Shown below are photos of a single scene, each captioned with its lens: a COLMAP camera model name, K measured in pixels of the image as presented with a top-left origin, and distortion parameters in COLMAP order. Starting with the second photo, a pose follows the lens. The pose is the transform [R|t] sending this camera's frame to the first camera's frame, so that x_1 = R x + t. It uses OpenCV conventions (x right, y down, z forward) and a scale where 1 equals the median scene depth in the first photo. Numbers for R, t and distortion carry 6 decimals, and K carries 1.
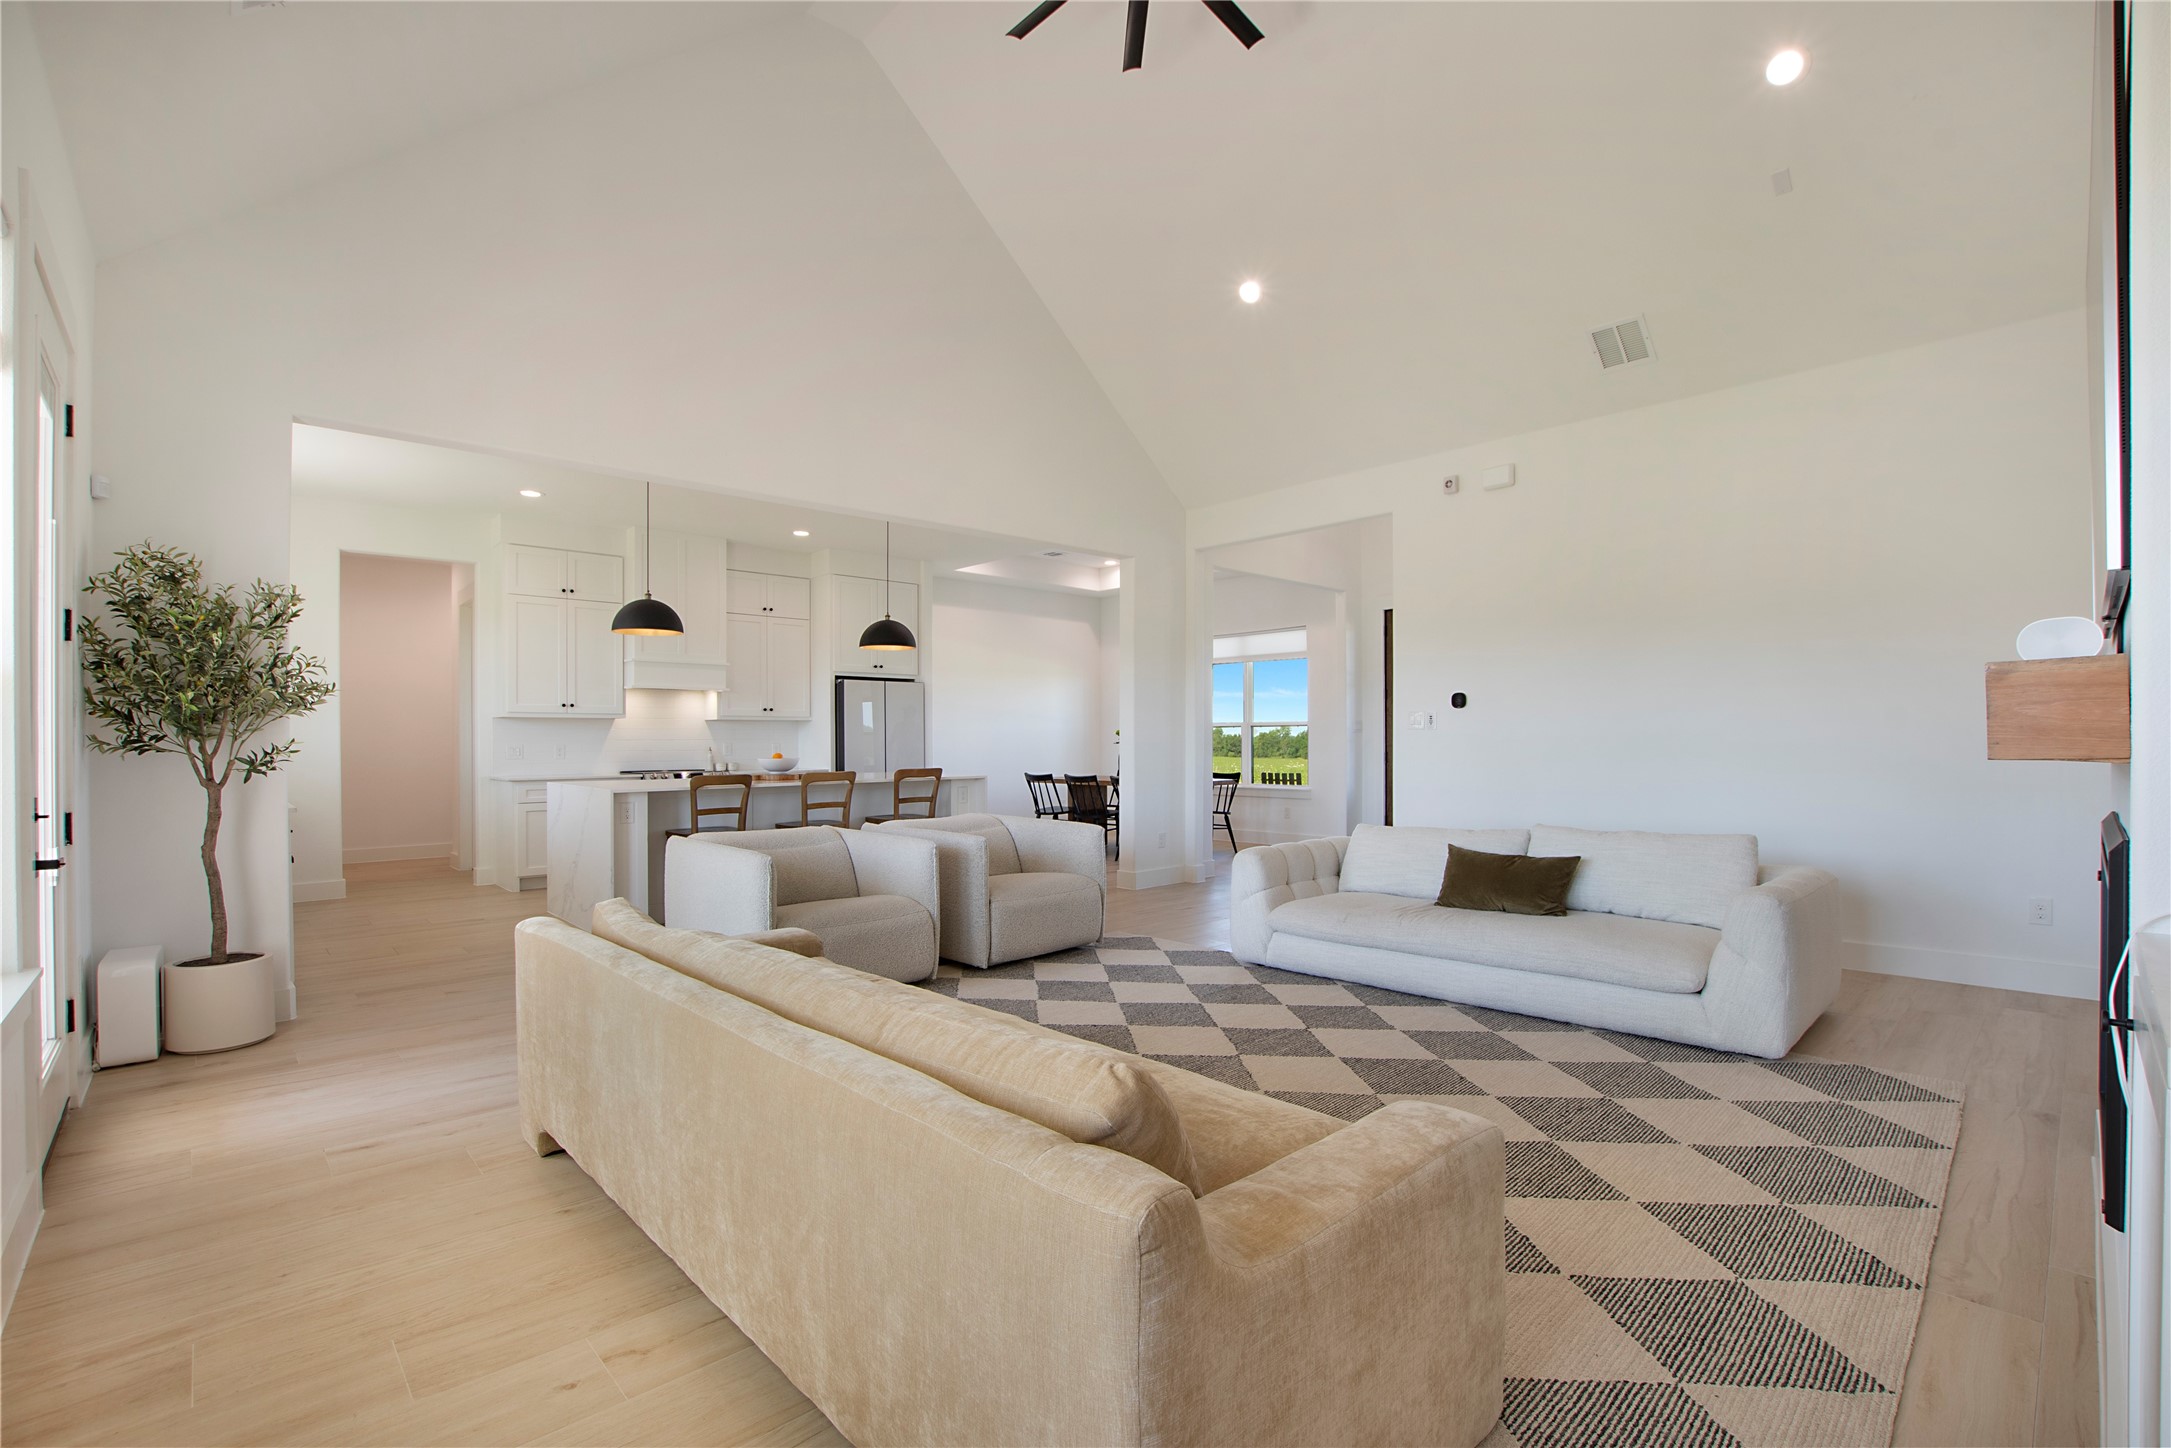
lens RADIAL K [[956.3, 0, 1093.5], [0, 956.3, 738.1], [0, 0, 1]] dist [-0.028071, 0.004808]
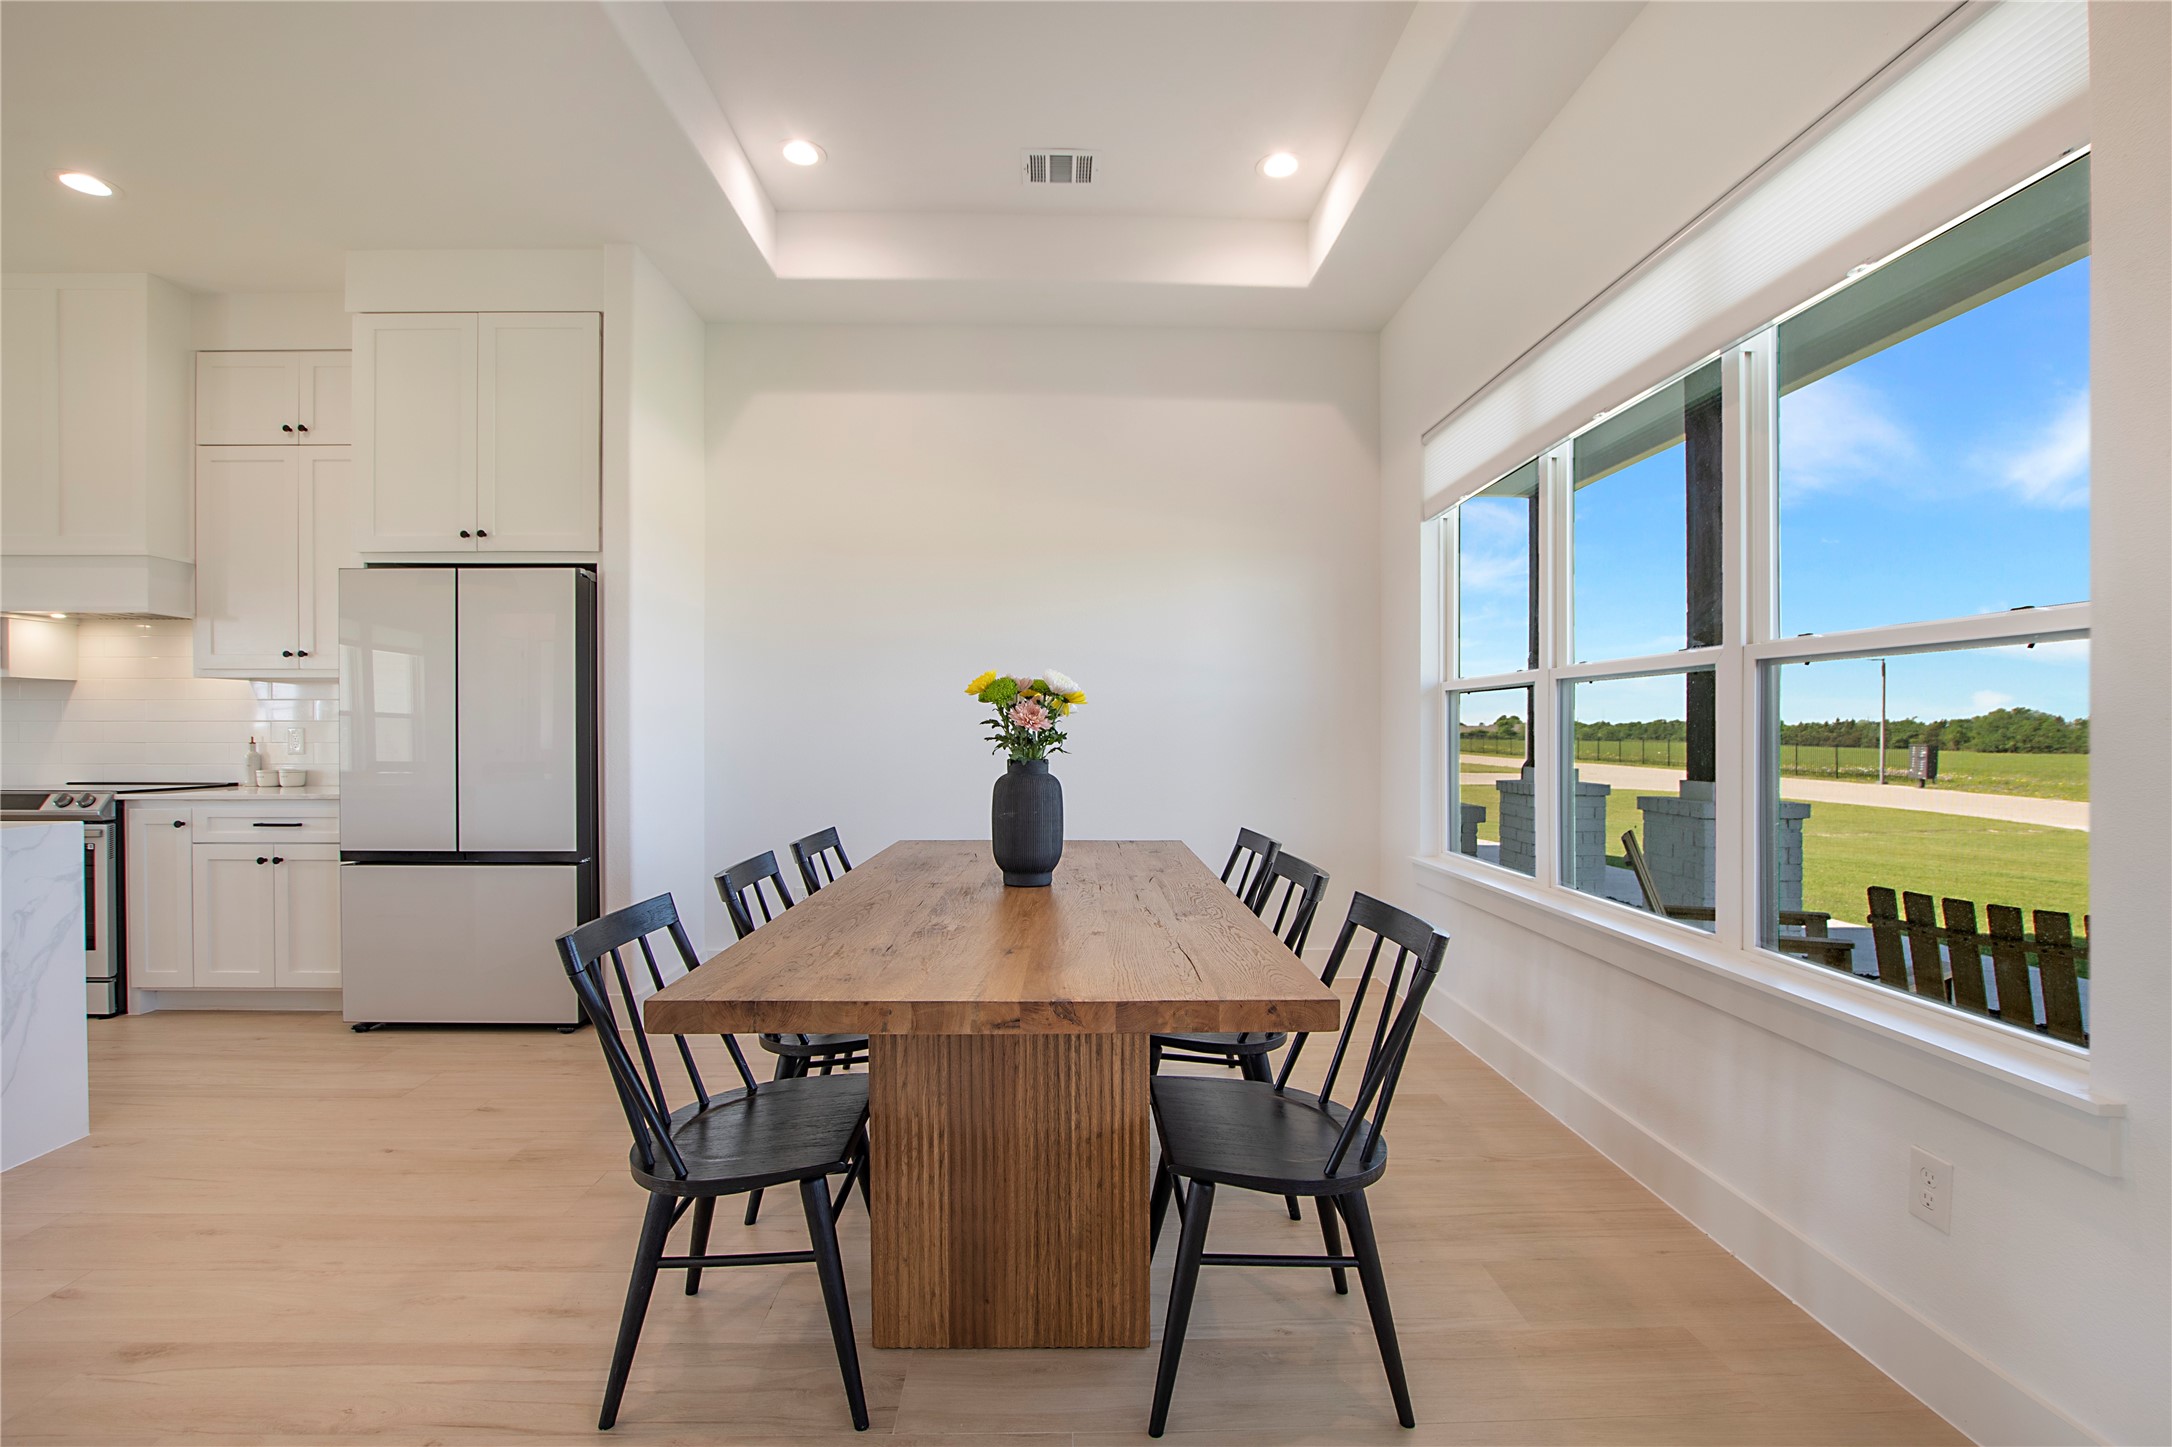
lens RADIAL K [[971.9, 0, 1103.6], [0, 971.9, 741.0], [0, 0, 1]] dist [-0.031327, 0.000826]
pose [[0.756857, 0.012934, -0.653452, 0.274414], [-0.001547, 0.999837, 0.017999, 0.003682], [0.653579, -0.012611, 0.756754, 1.093244]]
